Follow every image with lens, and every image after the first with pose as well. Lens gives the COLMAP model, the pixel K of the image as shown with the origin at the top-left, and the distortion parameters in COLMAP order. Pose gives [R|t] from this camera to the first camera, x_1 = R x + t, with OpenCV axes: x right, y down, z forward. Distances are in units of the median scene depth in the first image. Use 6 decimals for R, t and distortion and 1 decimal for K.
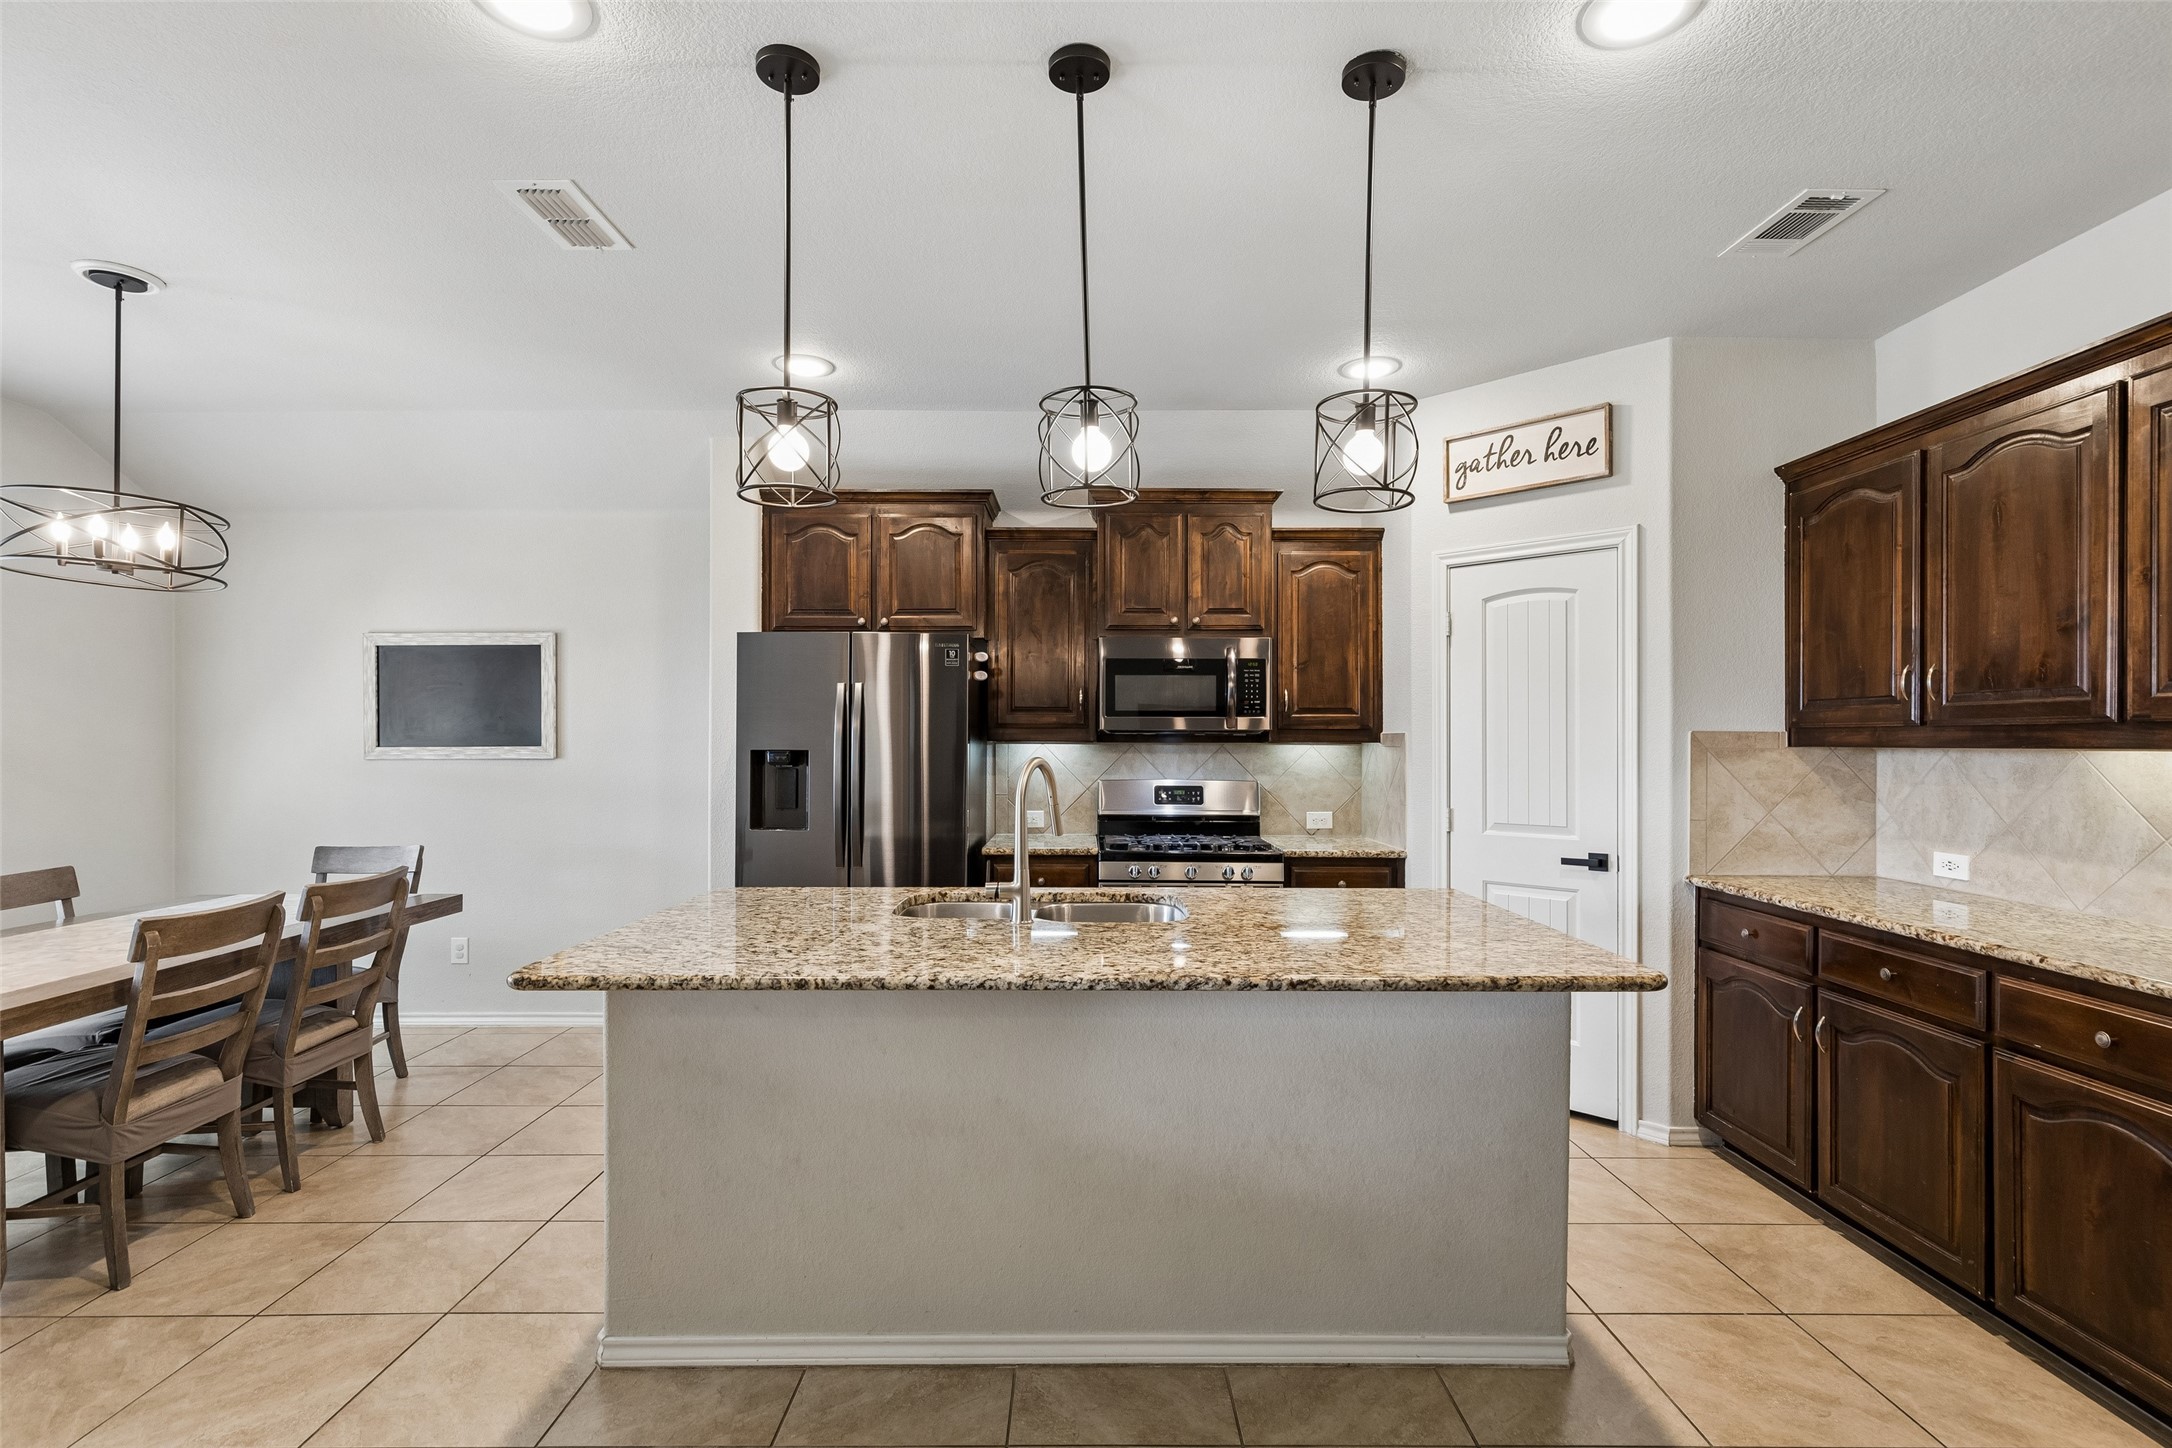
lens RADIAL K [[1011.9, 0, 1086.0], [0, 1011.9, 740.4], [0, 0, 1]] dist [-0.000627, 0.000290]
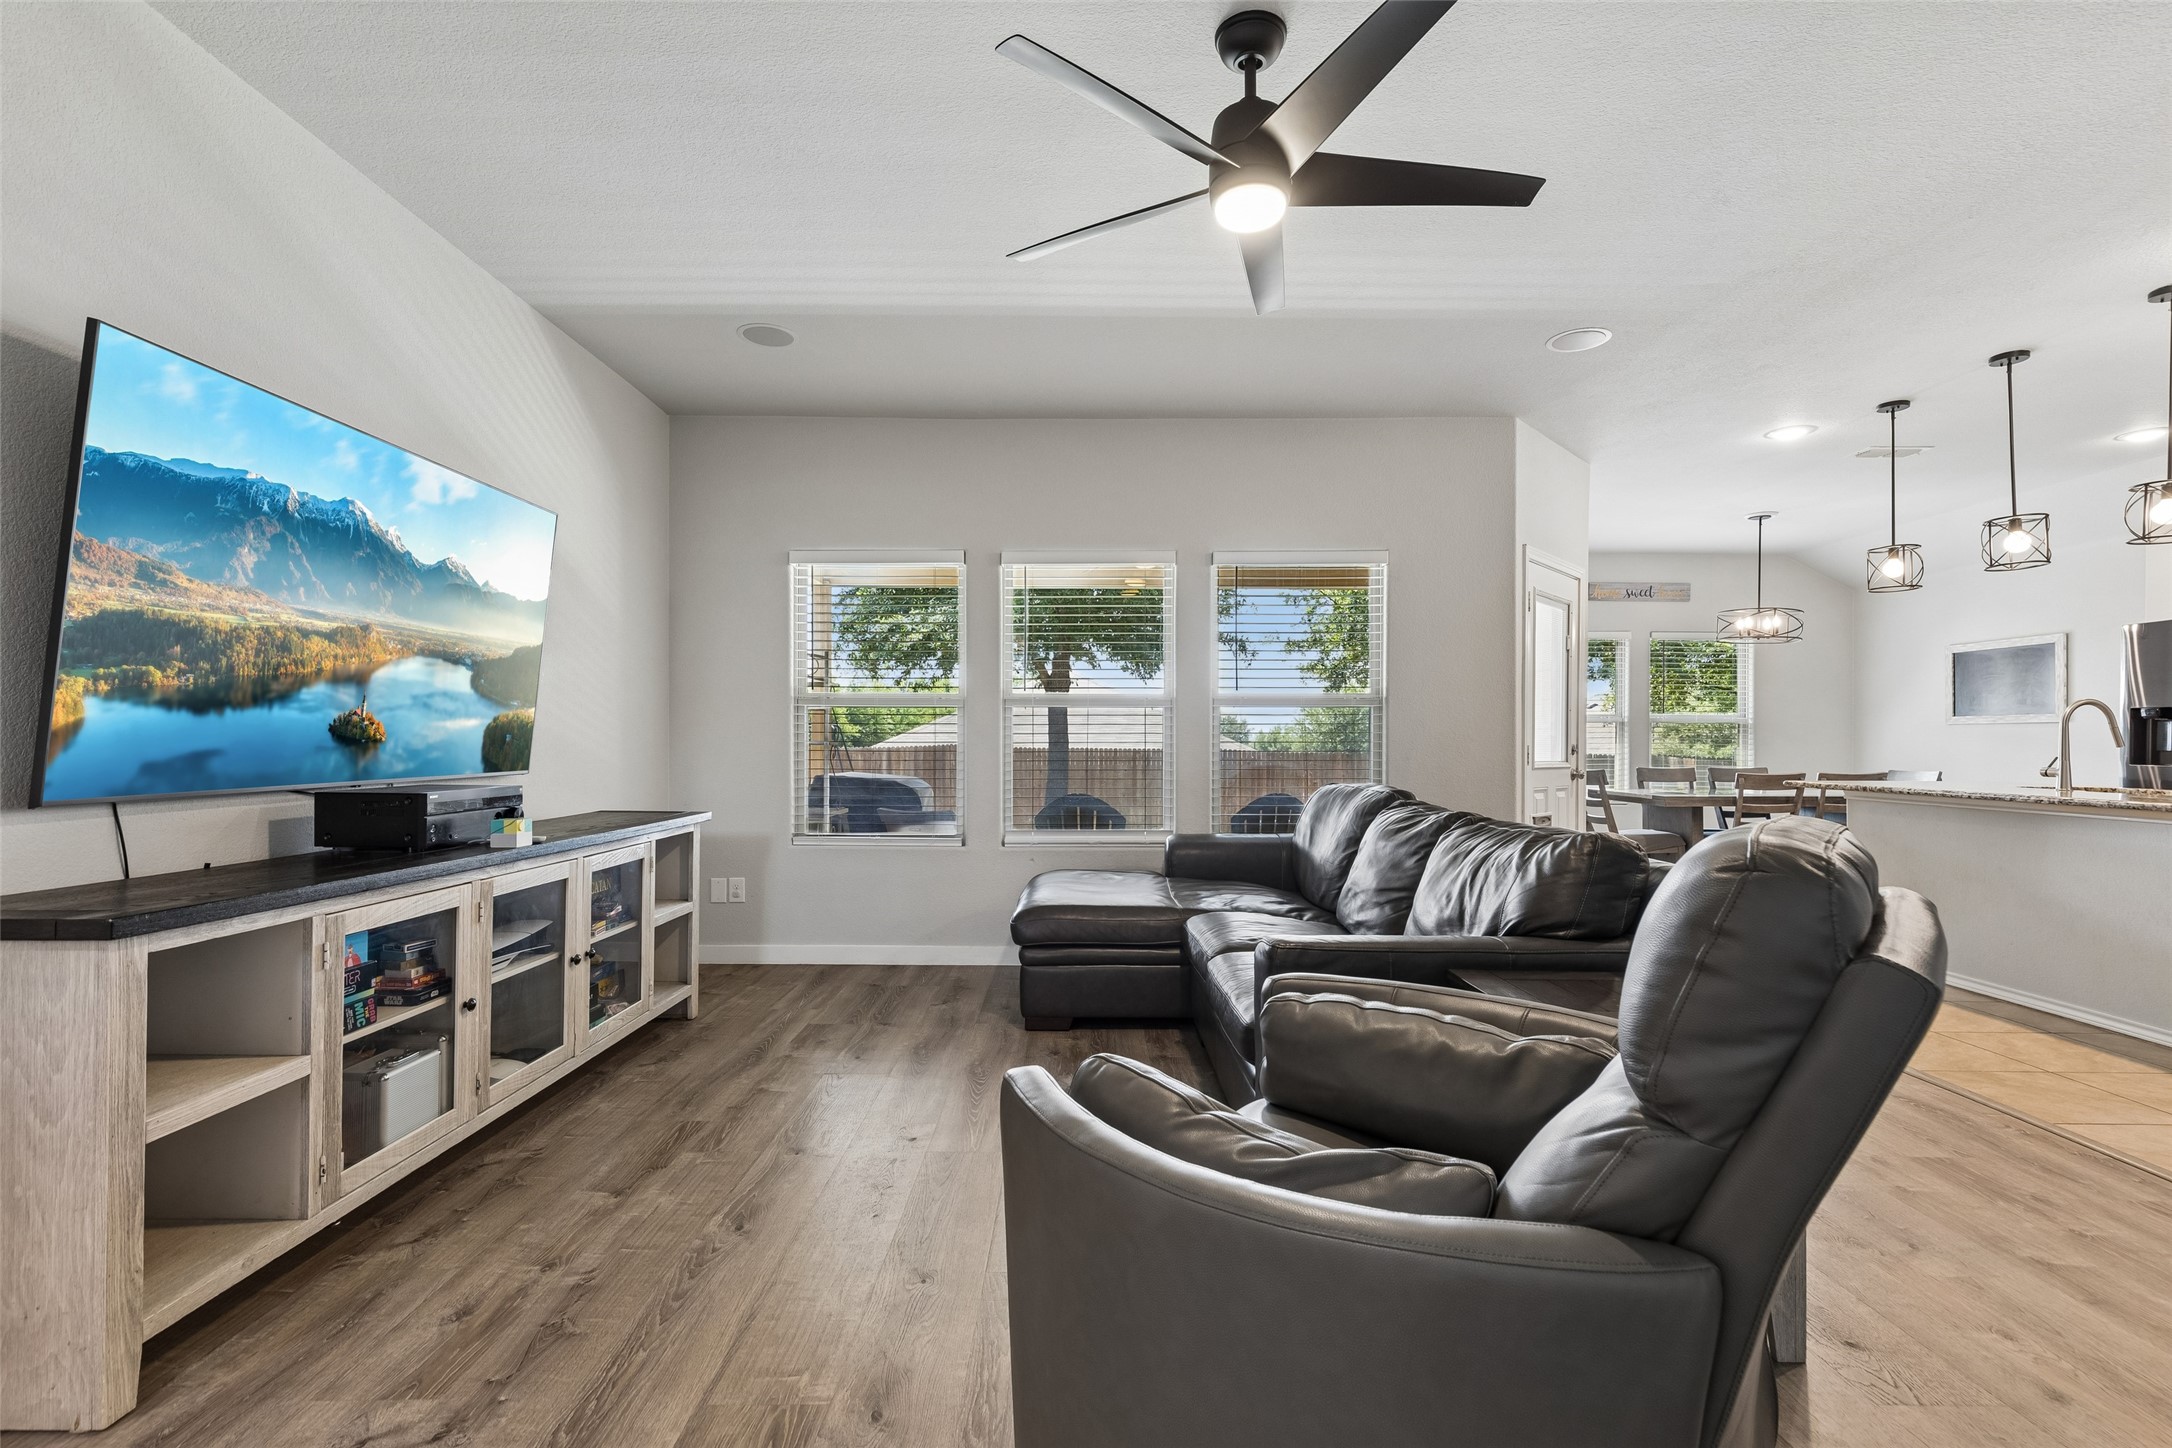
lens RADIAL K [[979.9, 0, 1091.0], [0, 979.9, 739.5], [0, 0, 1]] dist [0.011412, -0.002486]
pose [[0.005258, -0.002292, -0.999984, 1.028637], [-0.003430, 0.999991, -0.002310, 0.061517], [0.999980, 0.003442, 0.005250, -0.447378]]
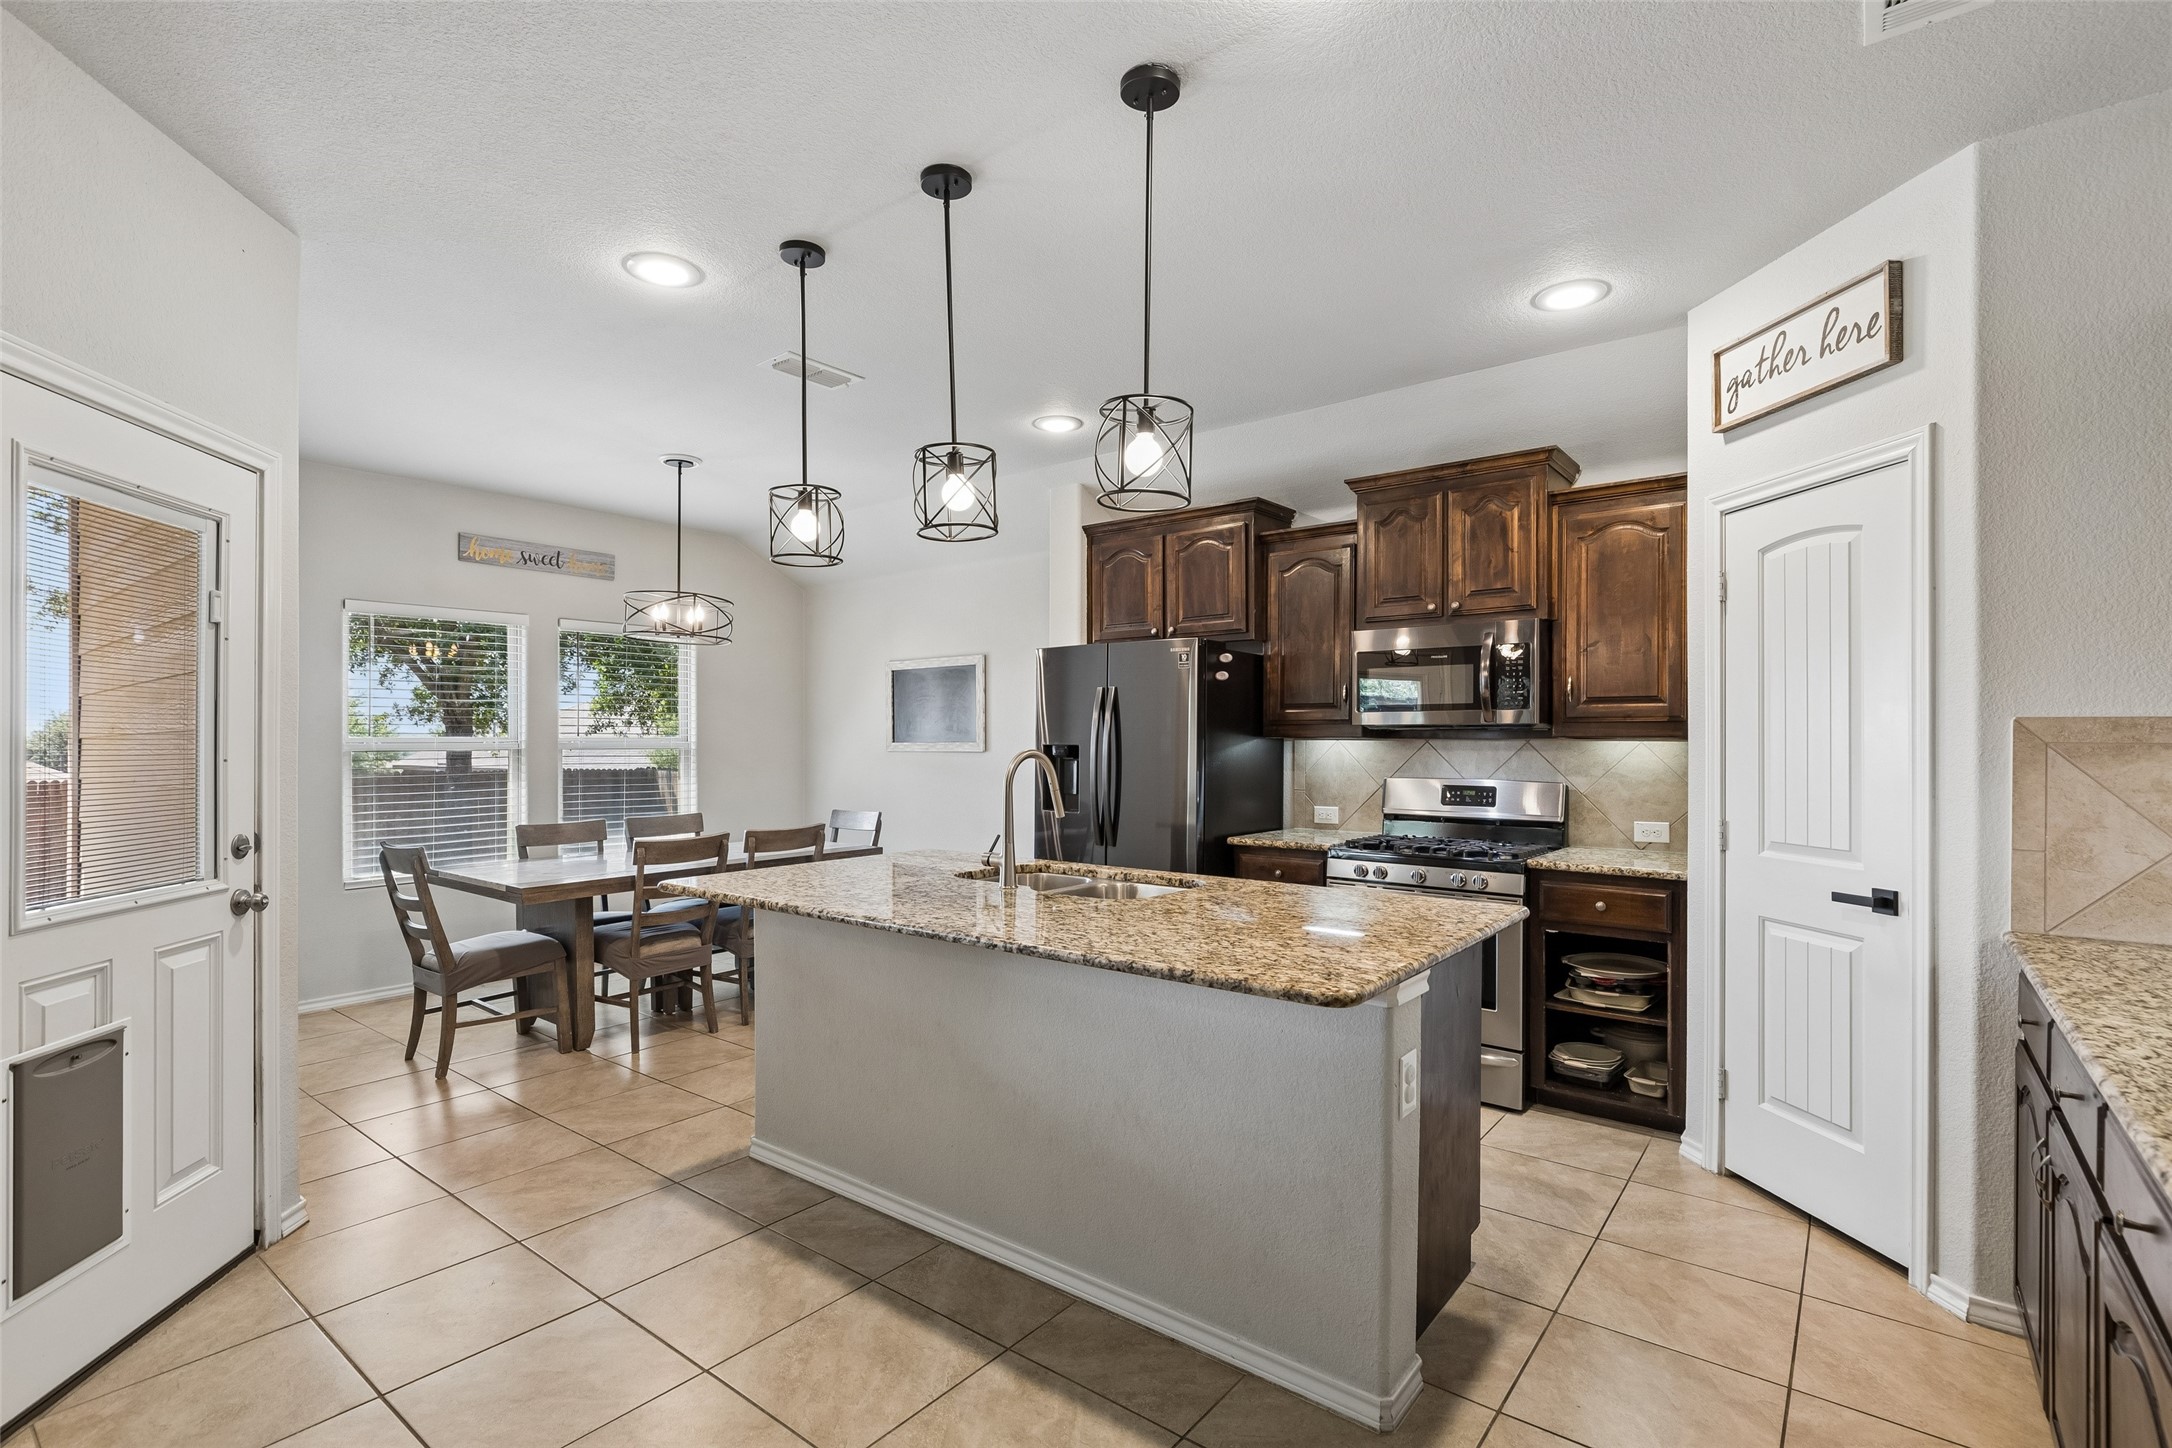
lens RADIAL K [[1011.9, 0, 1082.3], [0, 1011.9, 740.0], [0, 0, 1]] dist [-0.000627, 0.000290]
pose [[0.783681, -0.001380, -0.621162, 0.457222], [0.001346, 0.999999, -0.000524, 0.004395], [0.621162, -0.000426, 0.783682, 0.075615]]
